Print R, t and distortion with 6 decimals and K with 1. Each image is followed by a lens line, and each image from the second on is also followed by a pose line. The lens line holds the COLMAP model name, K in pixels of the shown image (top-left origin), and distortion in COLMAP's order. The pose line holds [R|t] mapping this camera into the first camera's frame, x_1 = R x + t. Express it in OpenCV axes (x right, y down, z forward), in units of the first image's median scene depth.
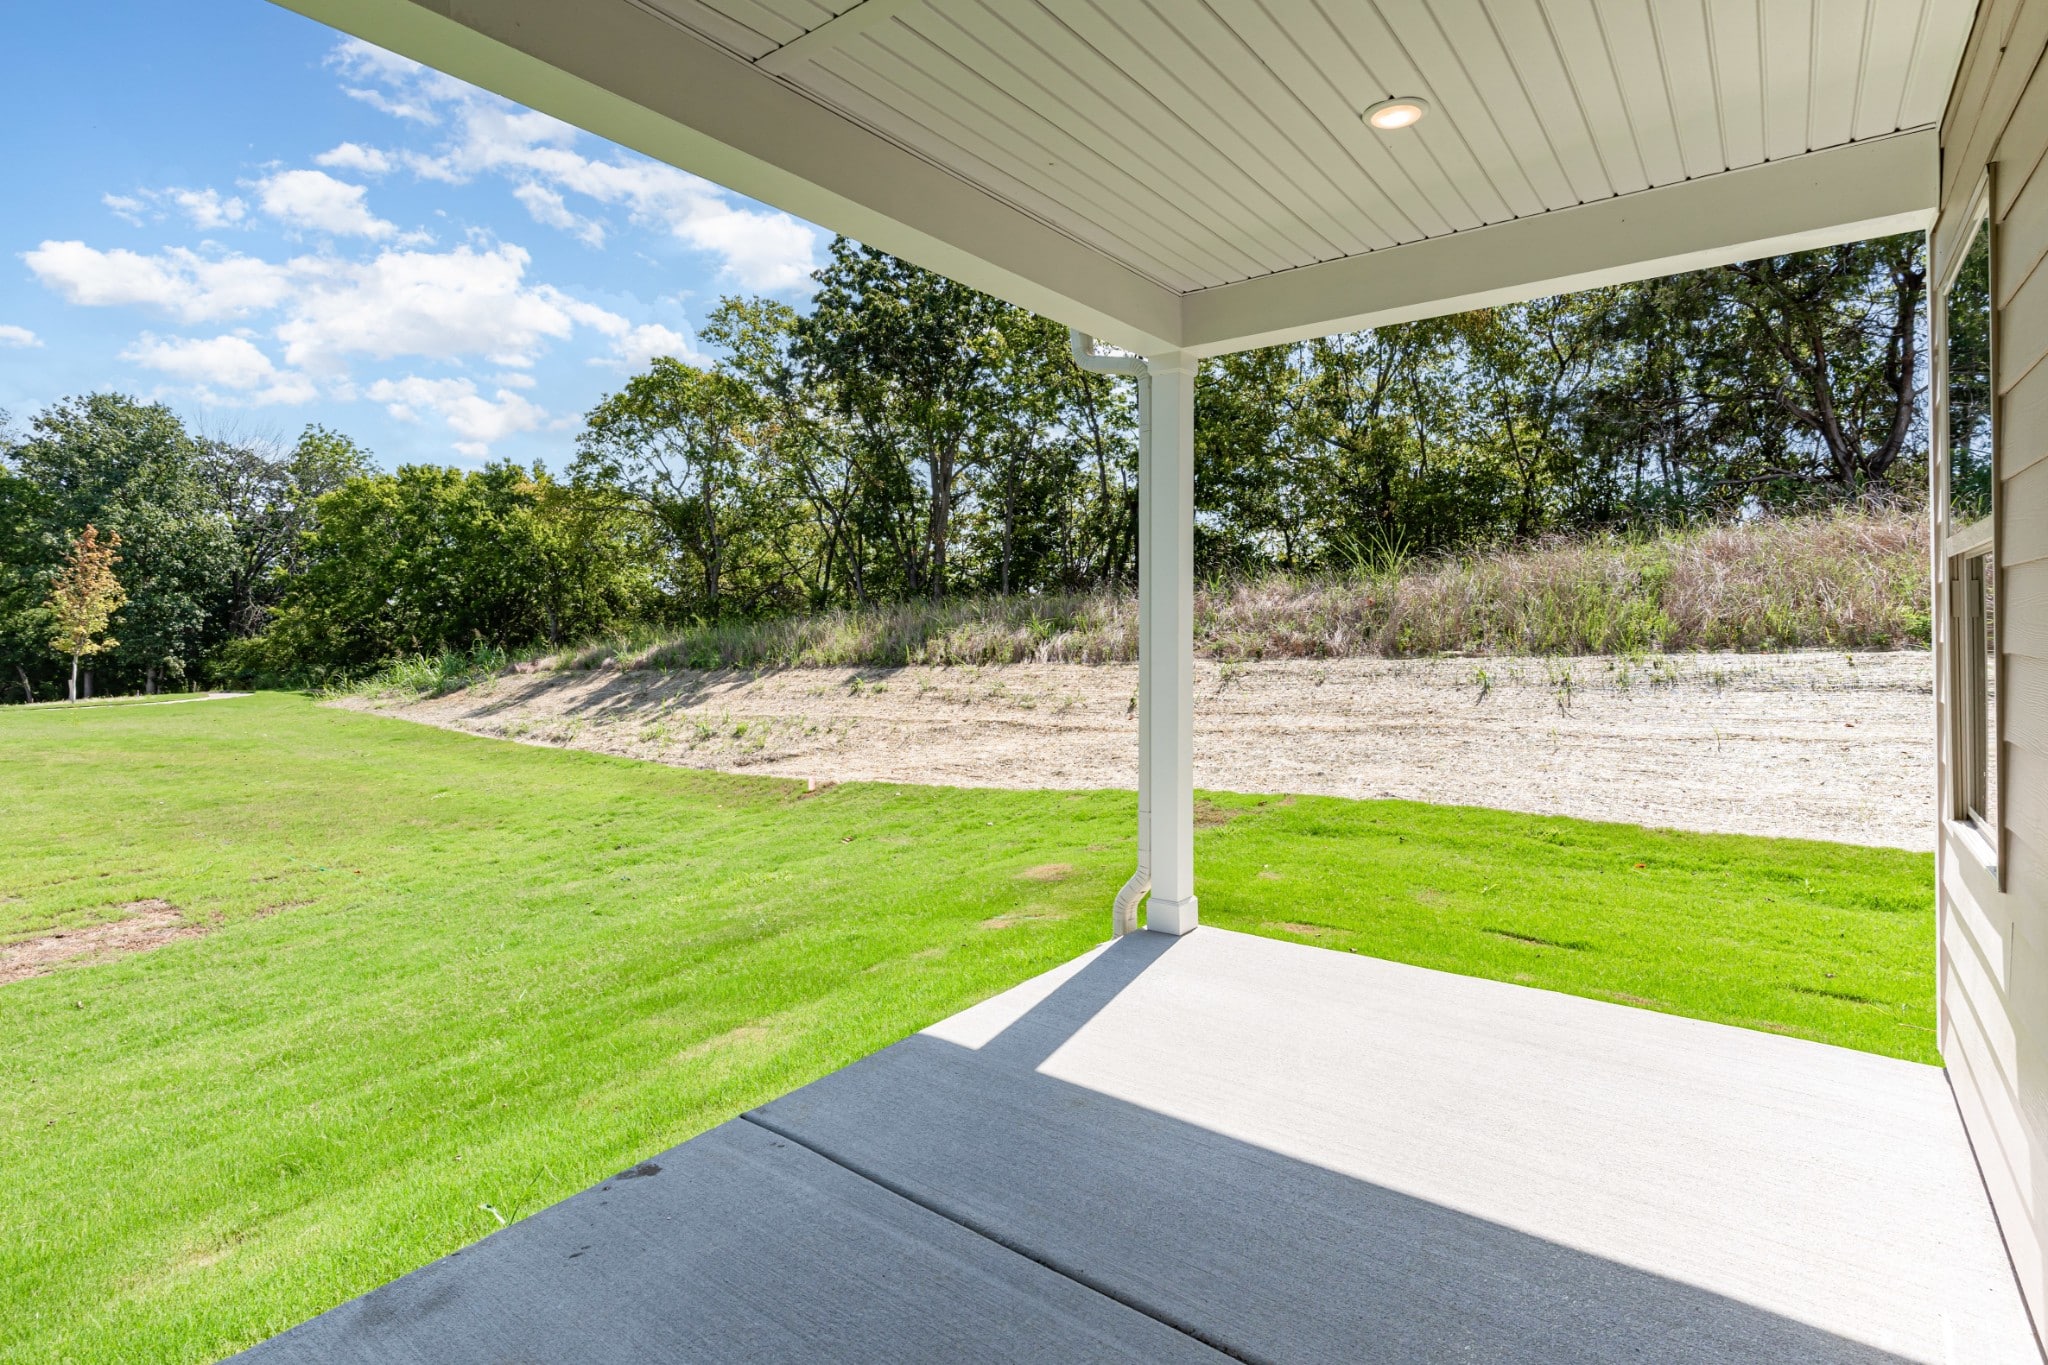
lens RADIAL K [[999.6, 0, 1023.4], [0, 999.6, 617.0], [0, 0, 1]] dist [-0.003791, -0.000941]
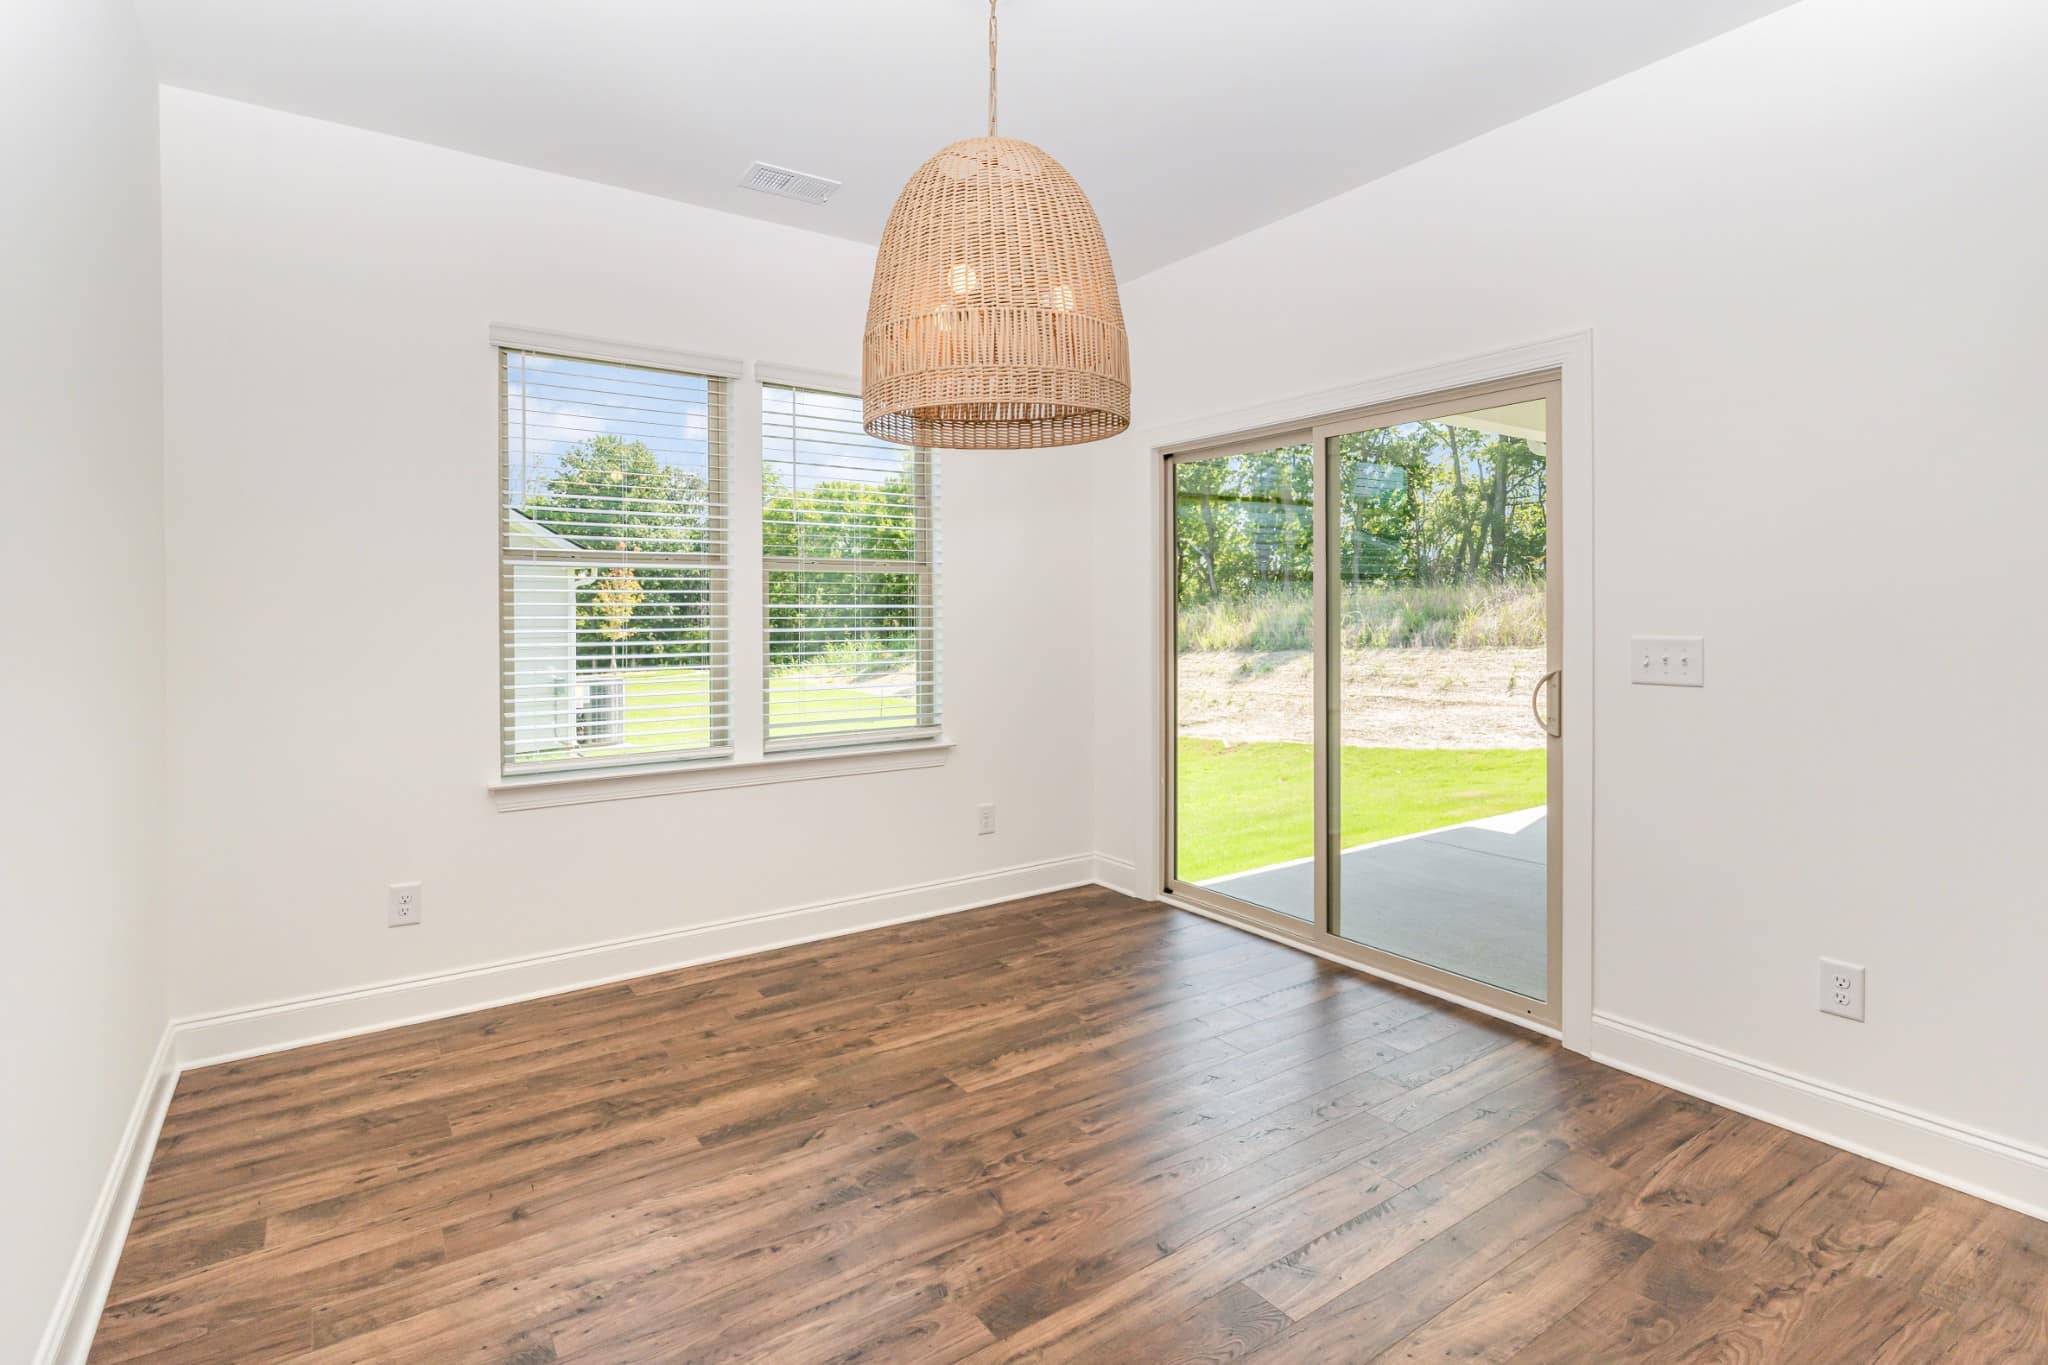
lens RADIAL K [[999.6, 0, 1023.4], [0, 999.6, 617.0], [0, 0, 1]] dist [-0.003791, -0.000941]
pose [[0.952551, -0.002004, -0.304372, -0.065260], [0.004777, 0.999954, 0.008367, -0.000416], [0.304341, -0.009424, 0.952516, -0.221506]]
